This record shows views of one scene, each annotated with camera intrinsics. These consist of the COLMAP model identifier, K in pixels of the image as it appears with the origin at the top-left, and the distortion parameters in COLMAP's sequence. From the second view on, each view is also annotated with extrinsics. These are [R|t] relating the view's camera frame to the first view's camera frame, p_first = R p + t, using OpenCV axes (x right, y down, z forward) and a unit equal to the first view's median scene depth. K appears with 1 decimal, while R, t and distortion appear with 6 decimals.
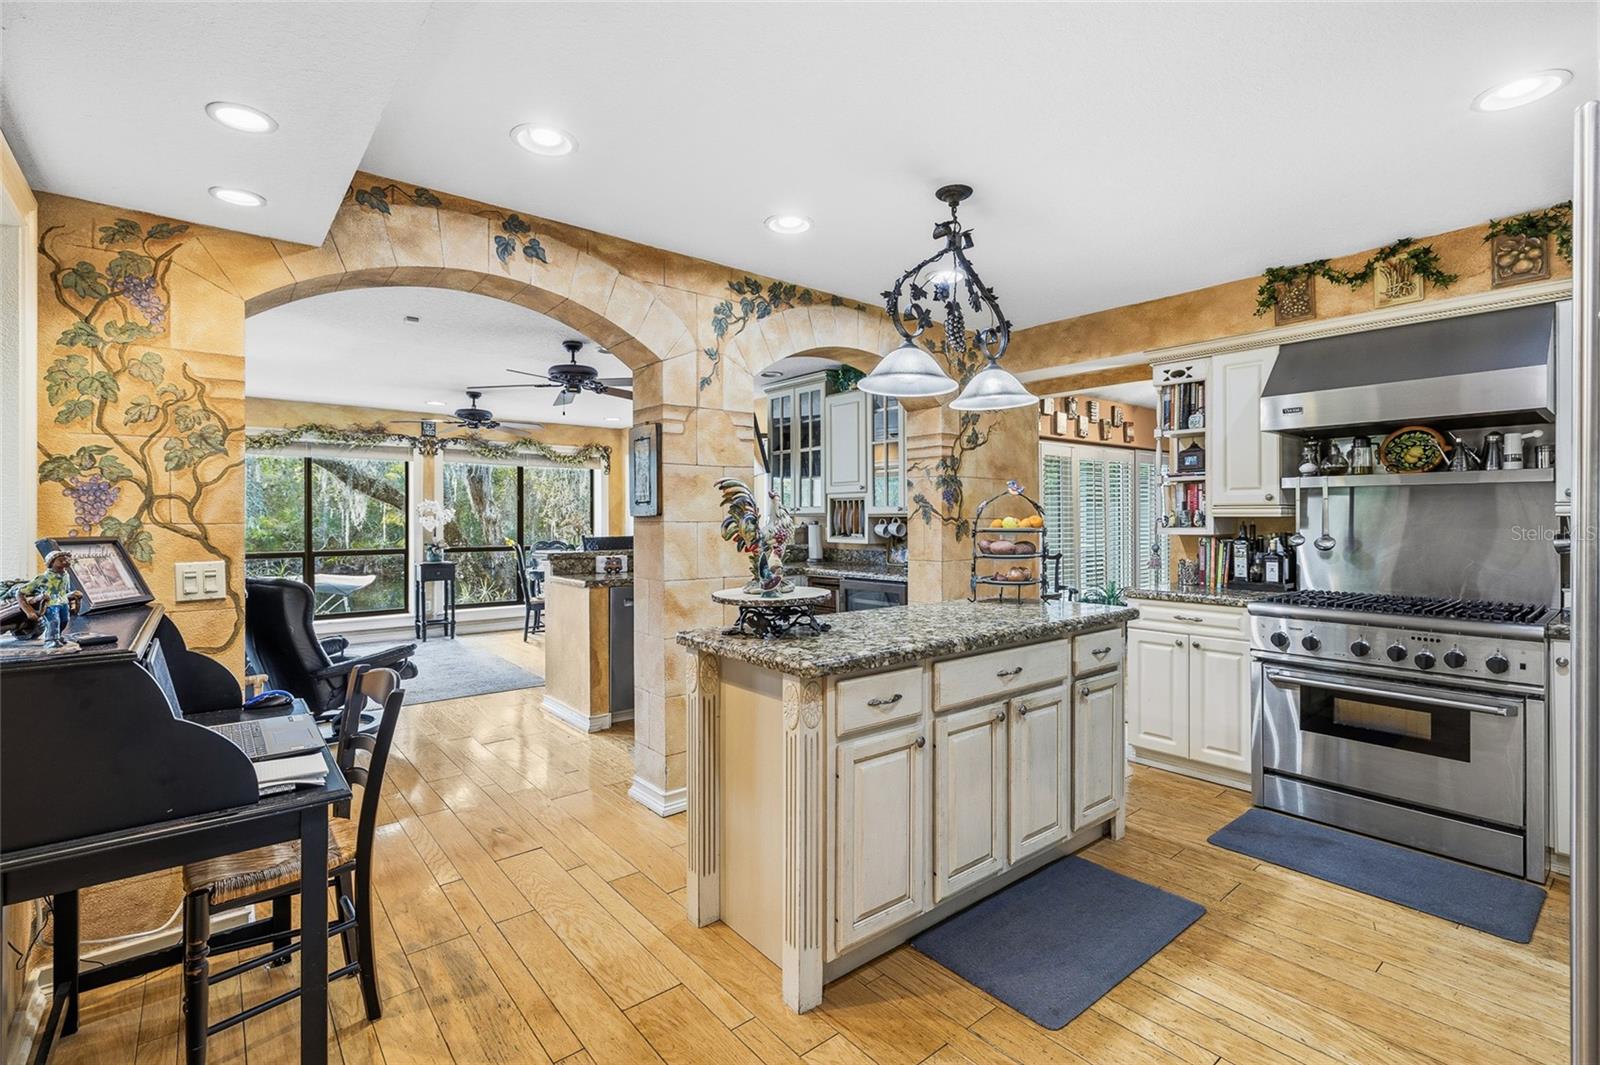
lens RADIAL K [[721.4, 0, 806.3], [0, 721.4, 518.6], [0, 0, 1]] dist [-0.005443, 0.001242]
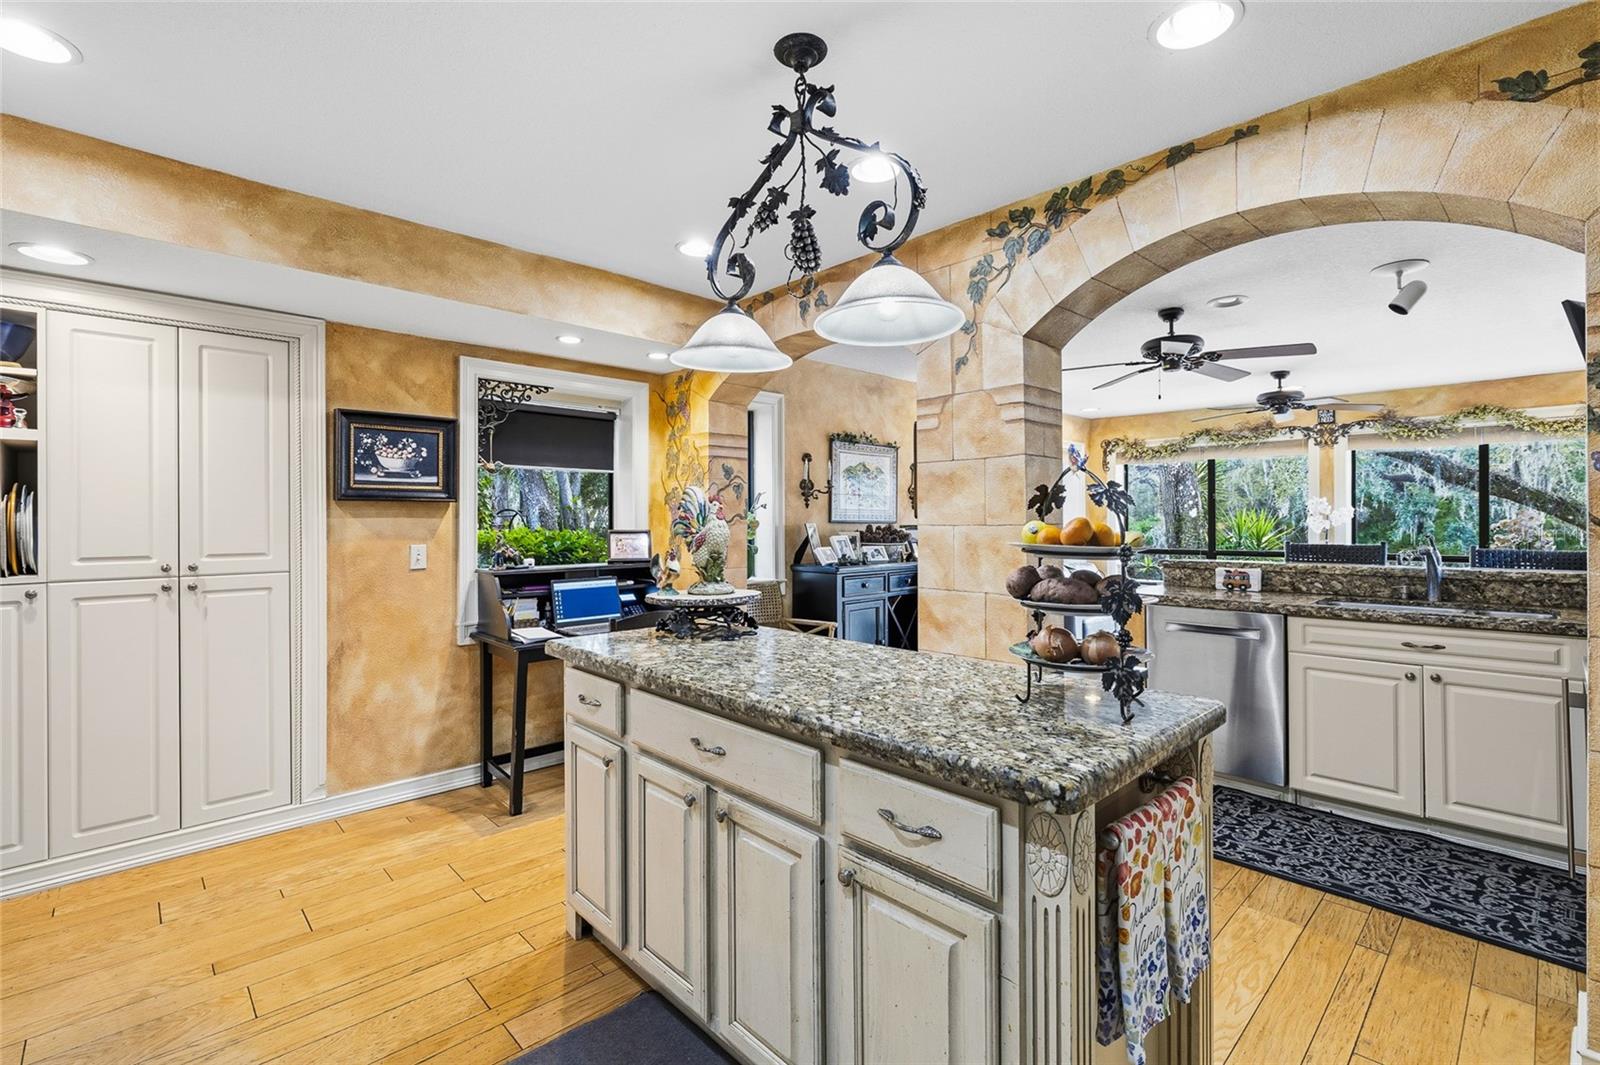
lens RADIAL K [[721.4, 0, 801.9], [0, 721.4, 519.3], [0, 0, 1]] dist [-0.005443, 0.001242]
pose [[0.071949, 0.000044, -0.997408, 0.347748], [0.003069, 0.999995, 0.000265, -0.001728], [0.997404, -0.003080, 0.071948, 0.369038]]
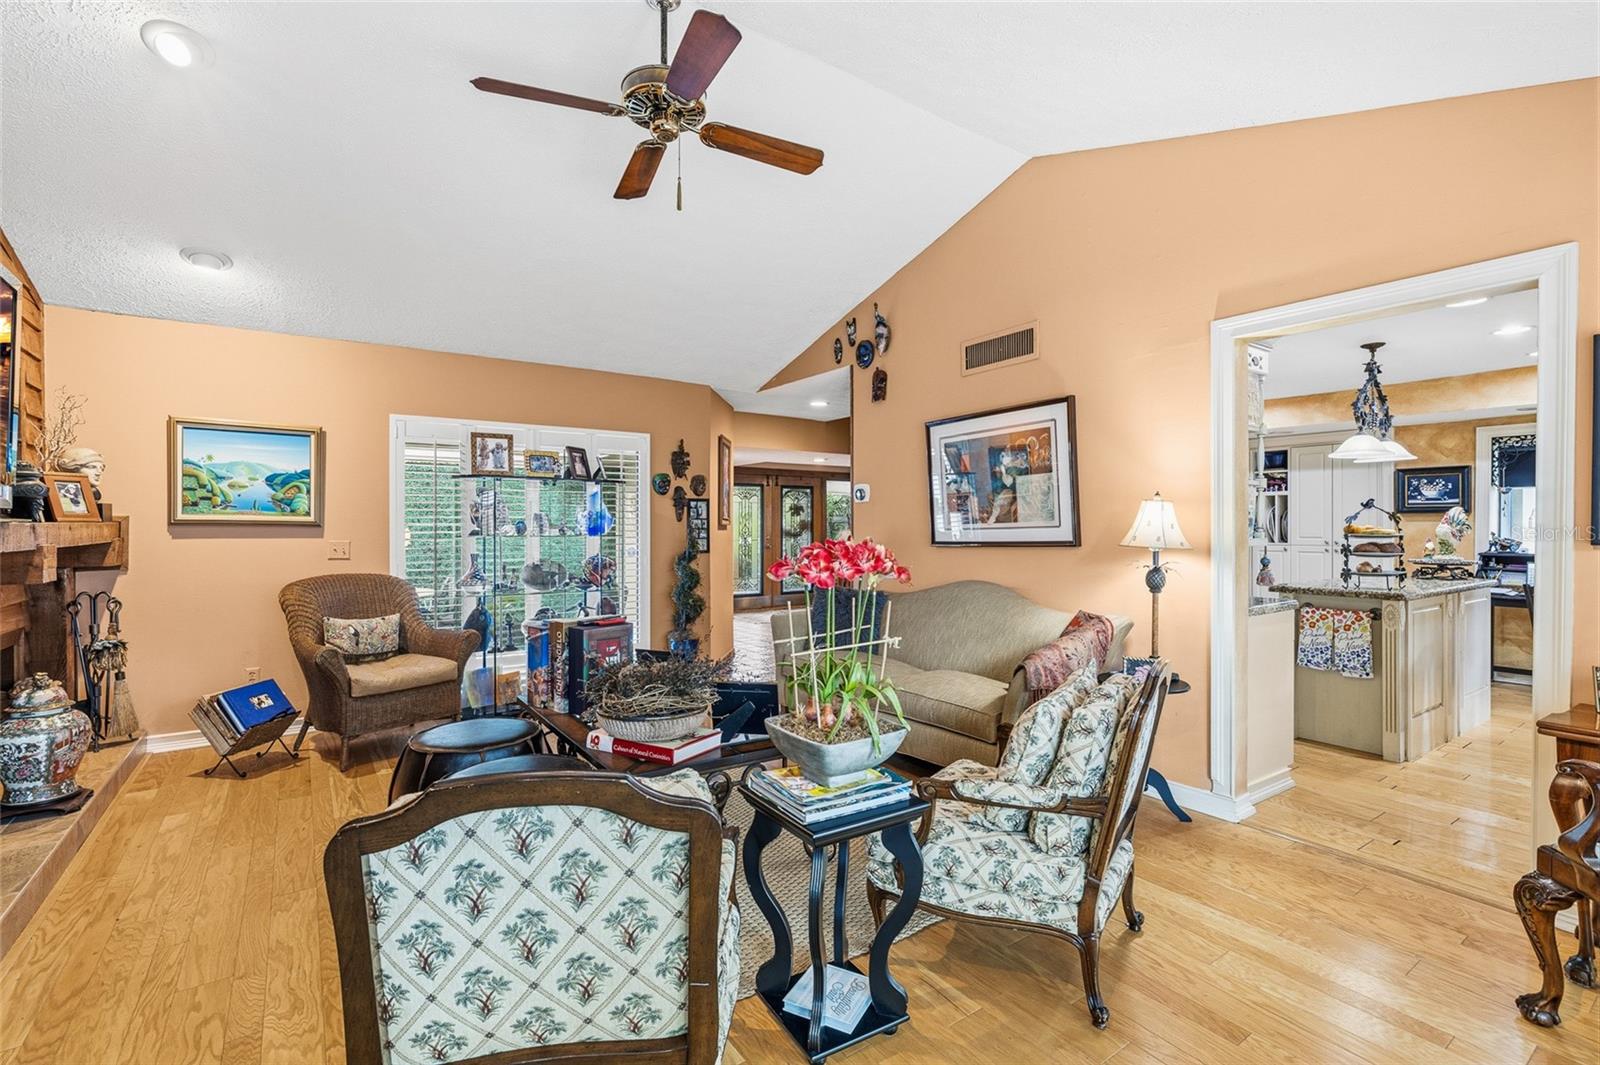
lens RADIAL K [[721.4, 0, 799.6], [0, 721.4, 527.9], [0, 0, 1]] dist [-0.005443, 0.001242]
pose [[-0.995749, 0.001239, 0.092100, 0.565156], [0.001764, 0.999983, 0.005621, -0.002338], [-0.092092, 0.005759, -0.995734, 1.127413]]
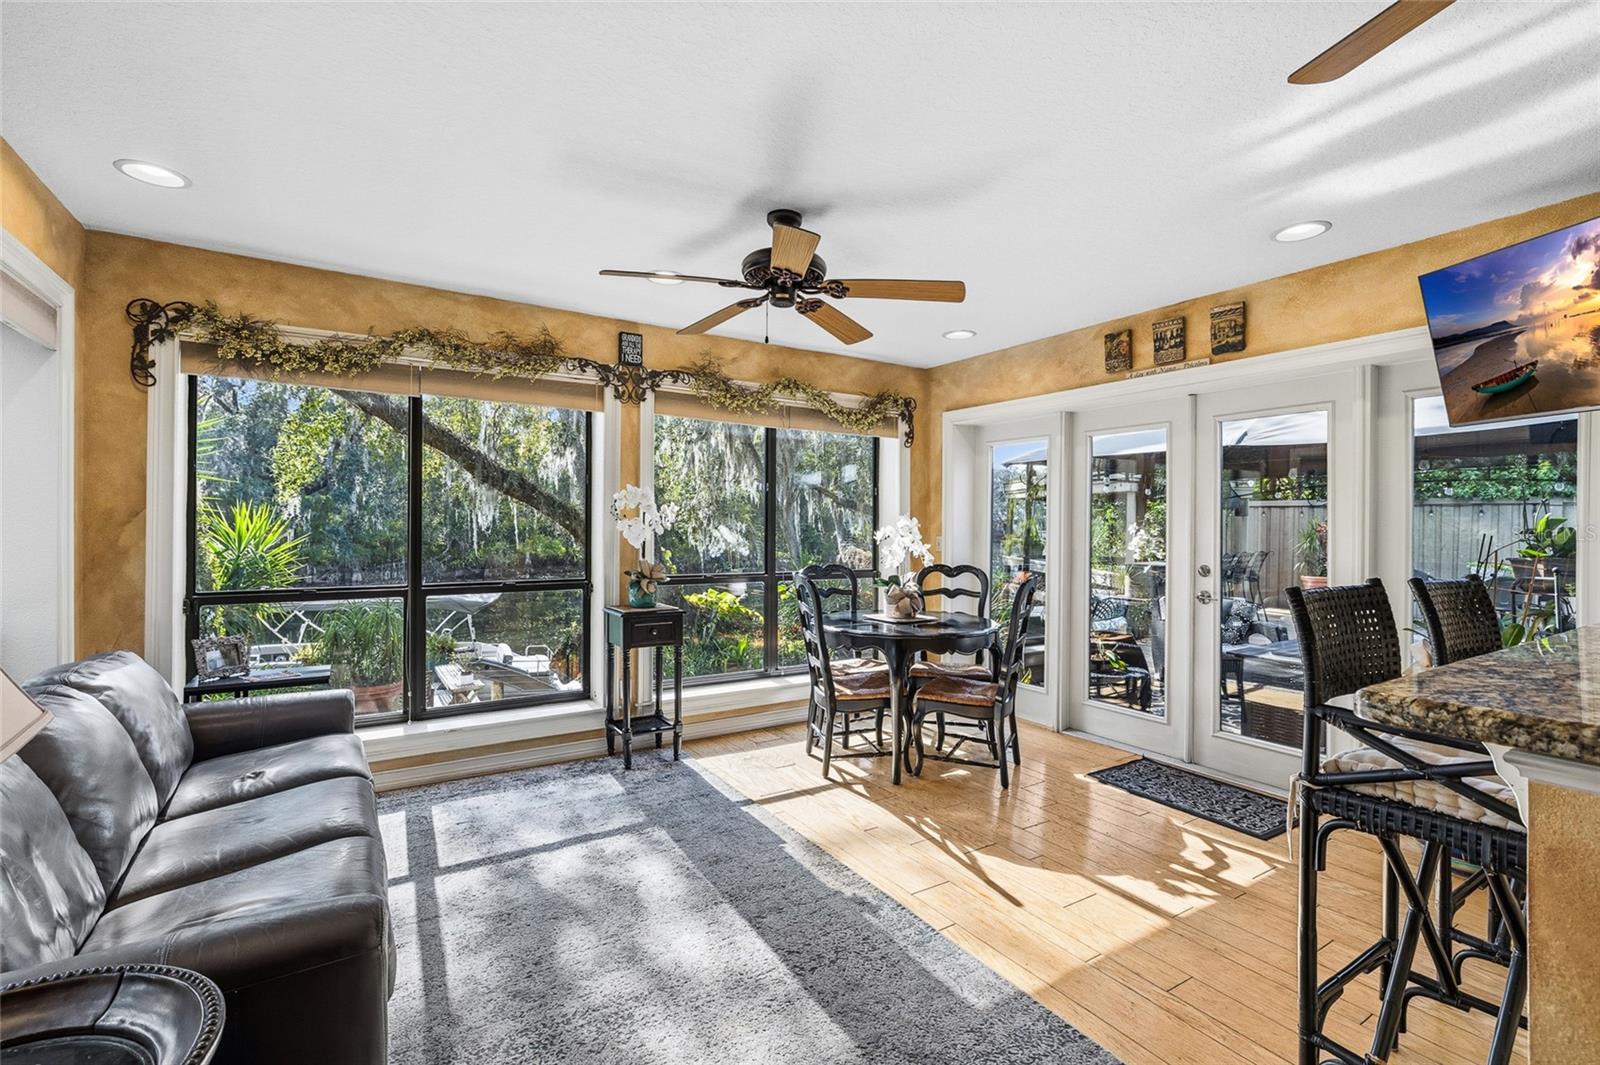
lens RADIAL K [[721.4, 0, 799.7], [0, 721.4, 526.9], [0, 0, 1]] dist [-0.005443, 0.001242]
pose [[0.990686, 0.009840, -0.135808, -0.395018], [-0.009495, 0.999950, 0.003189, 0.000264], [0.135833, -0.001870, 0.990730, 0.595455]]
